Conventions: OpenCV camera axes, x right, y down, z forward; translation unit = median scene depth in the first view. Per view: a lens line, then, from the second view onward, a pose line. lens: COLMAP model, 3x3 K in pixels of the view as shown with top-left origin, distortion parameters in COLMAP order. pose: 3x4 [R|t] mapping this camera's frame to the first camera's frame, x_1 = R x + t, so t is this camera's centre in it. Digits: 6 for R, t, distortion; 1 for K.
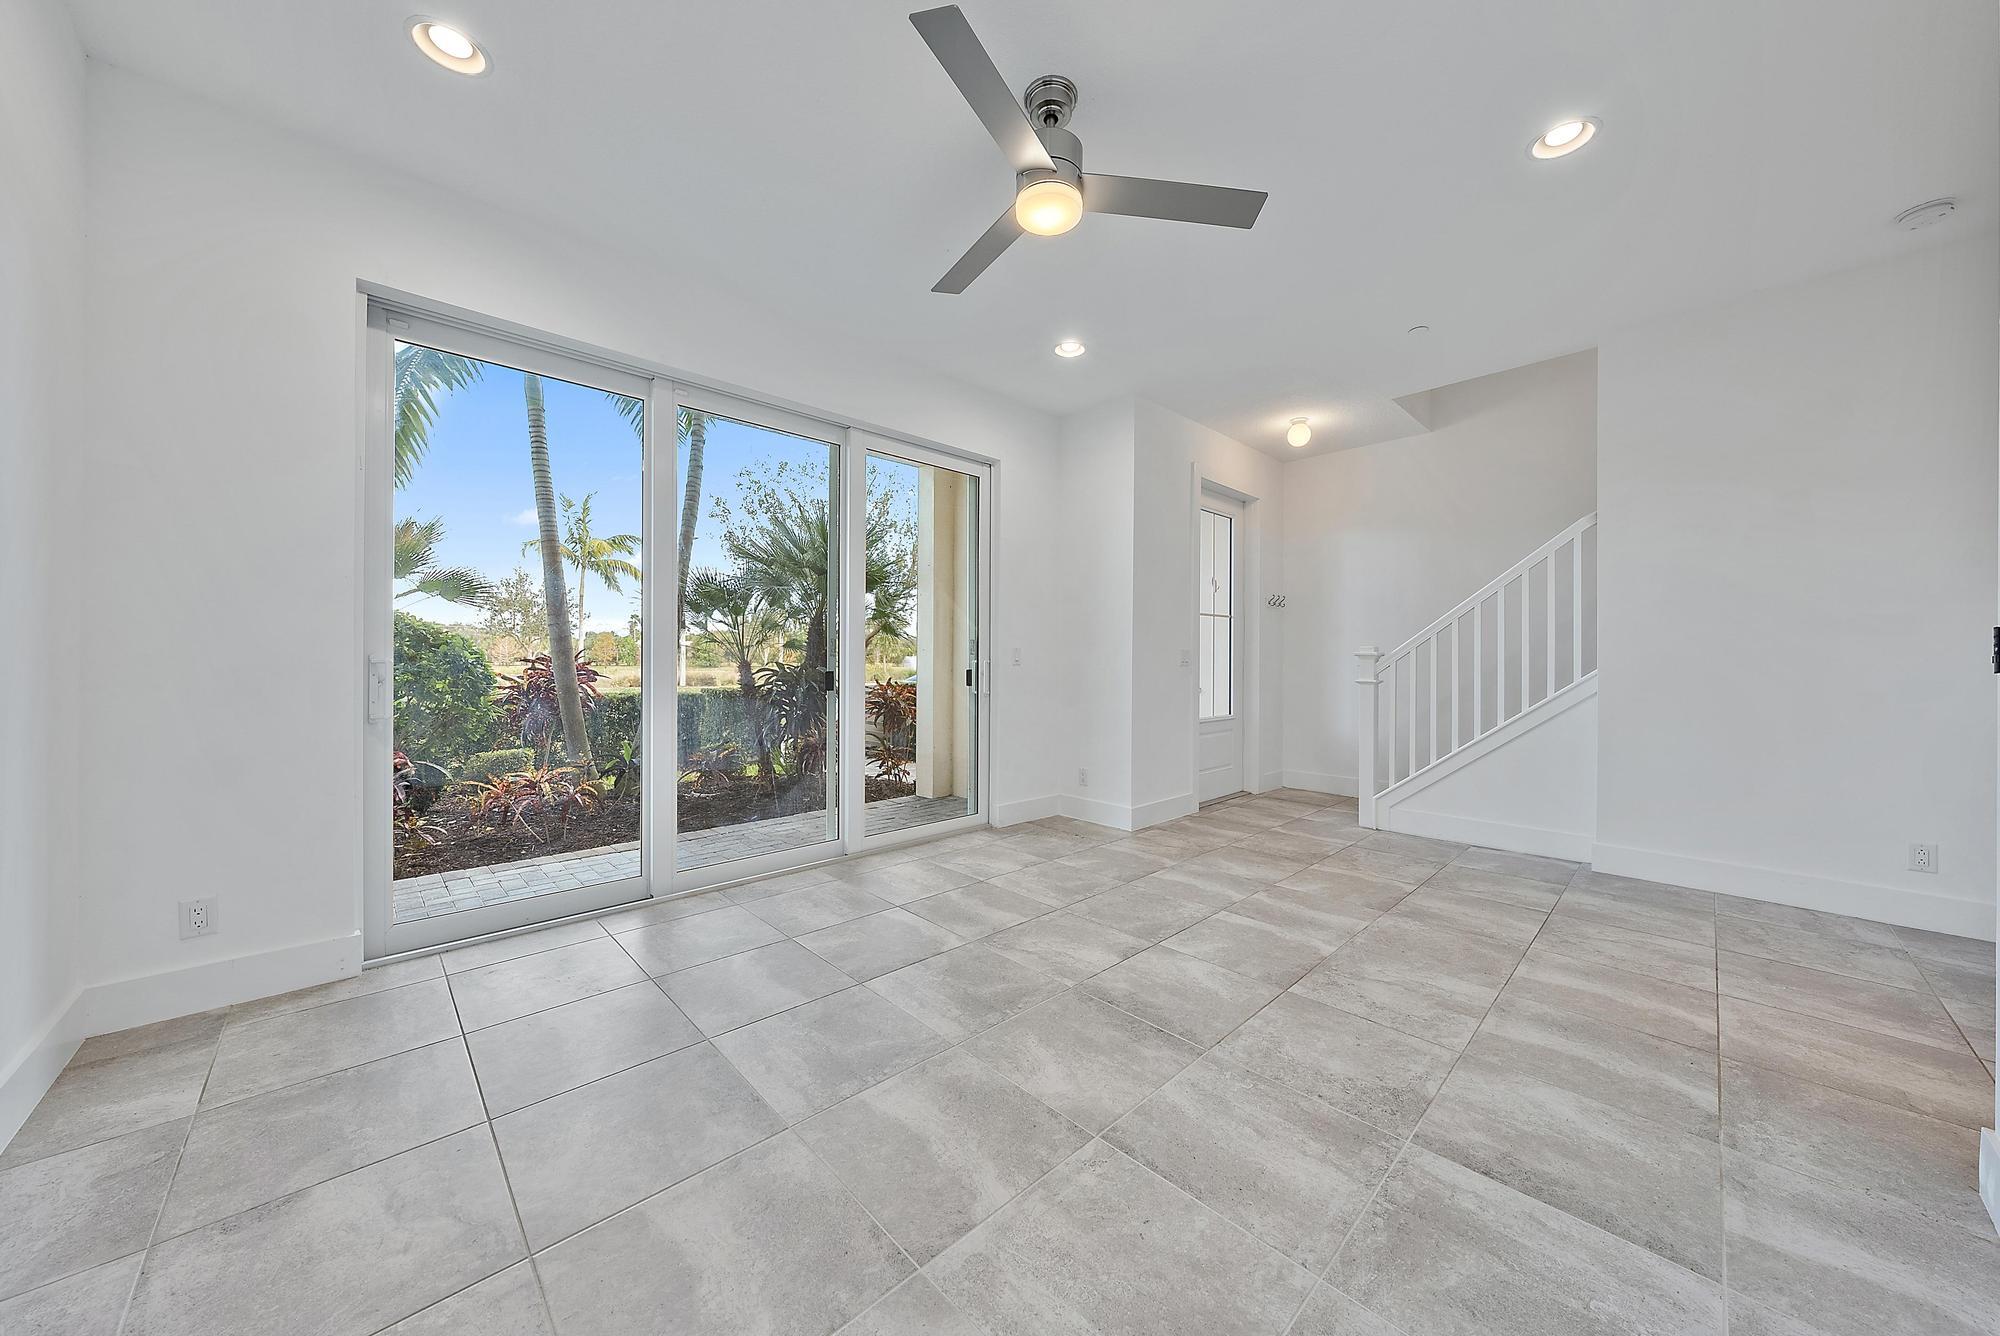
lens RADIAL K [[683.9, 0, 1000.1], [0, 683.9, 655.6], [0, 0, 1]] dist [-0.000571, 0.000044]
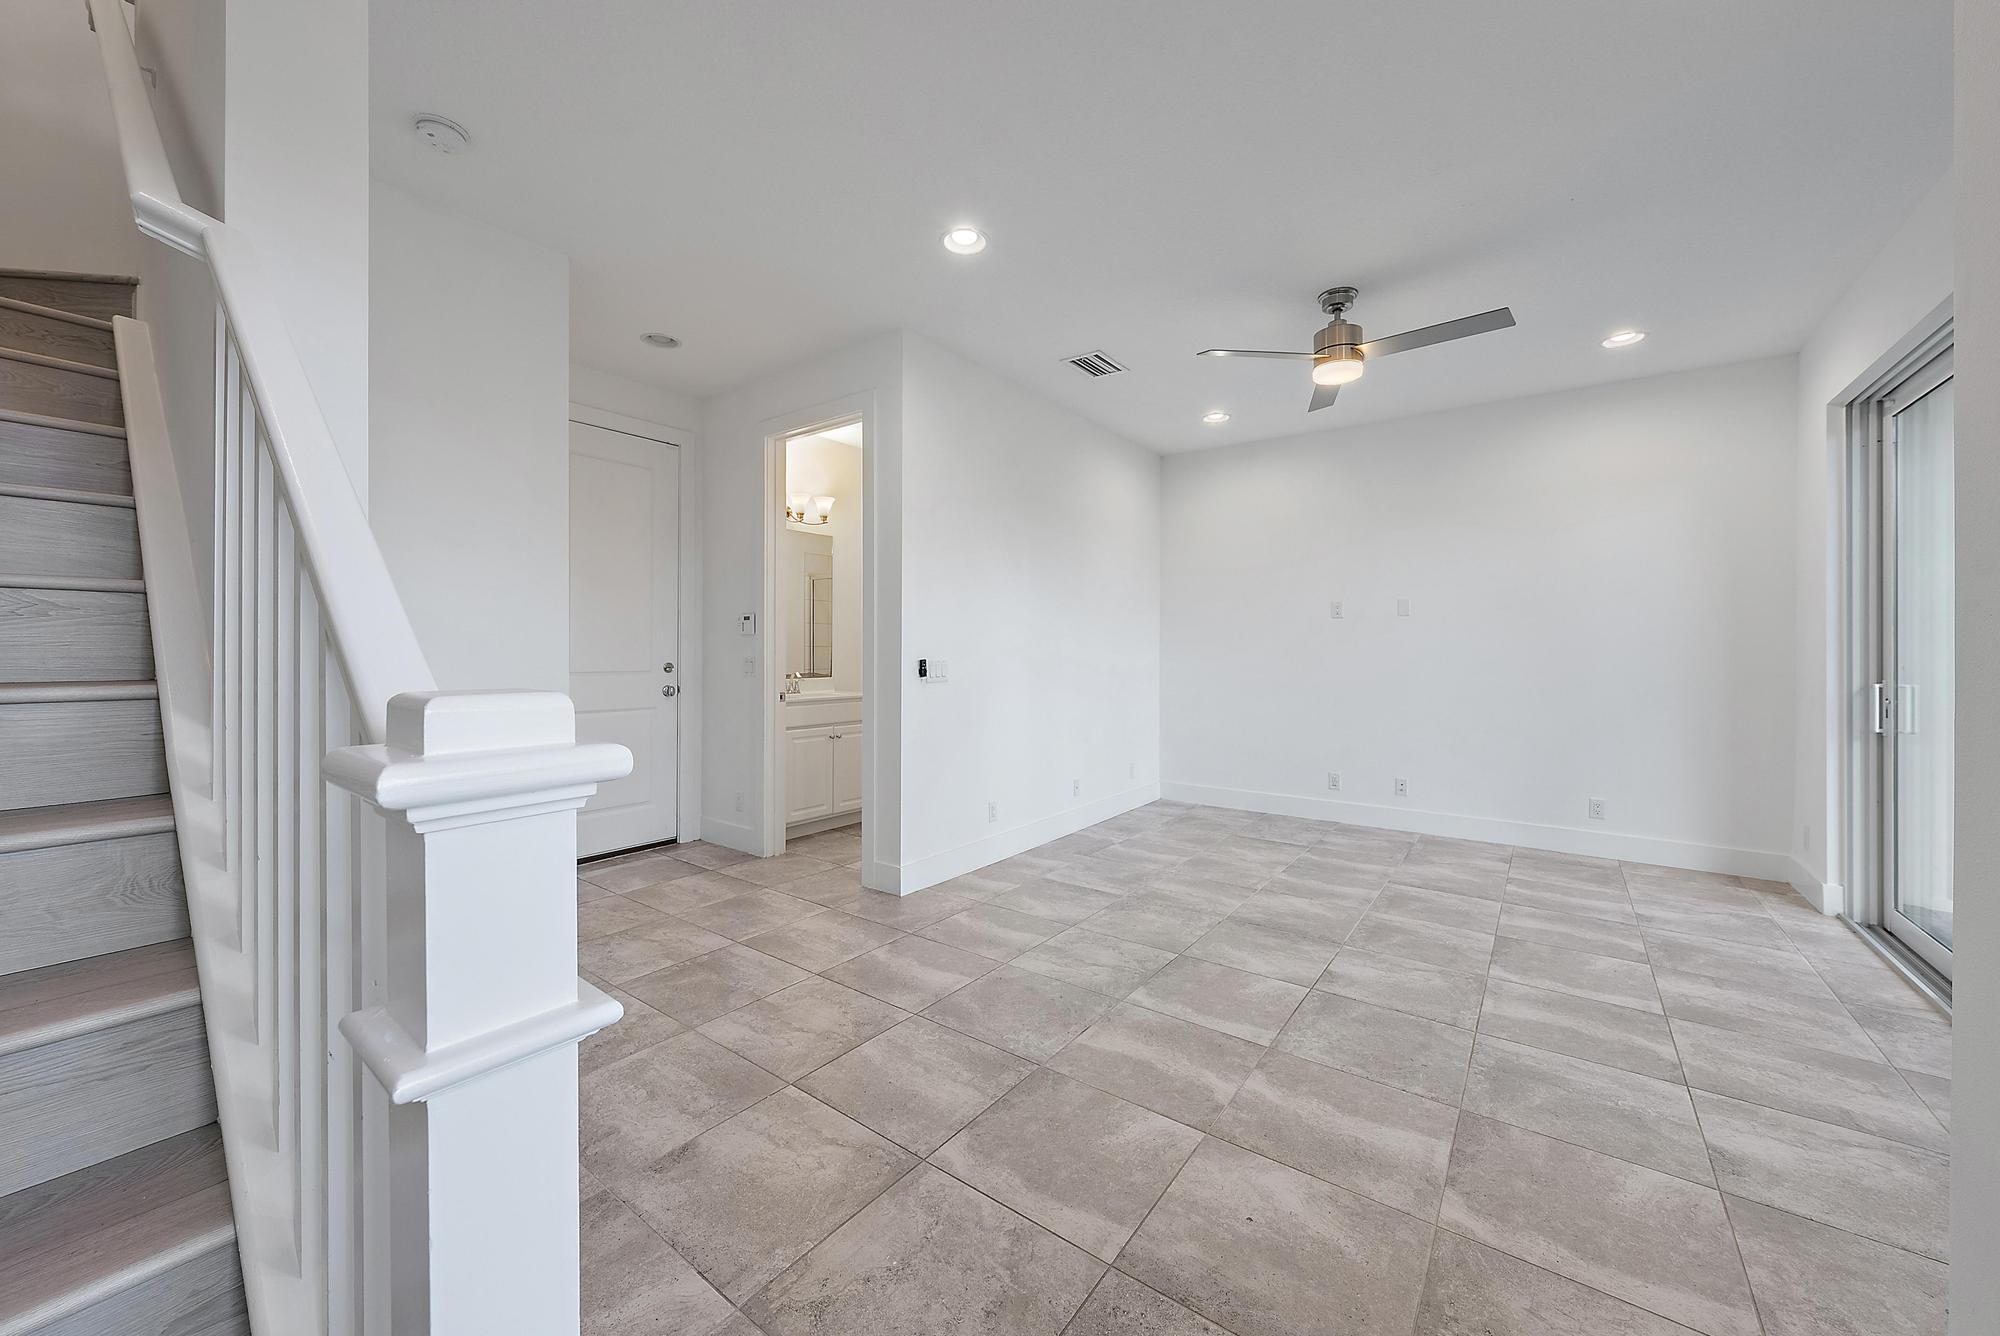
lens RADIAL K [[737.3, 0, 999.5], [0, 737.3, 654.7], [0, 0, 1]] dist [-0.000231, 0.000021]
pose [[-0.986313, -0.008994, -0.164640, 0.836780], [-0.009842, 0.999942, 0.004331, -0.035212], [0.164592, 0.005893, -0.986344, 1.960446]]
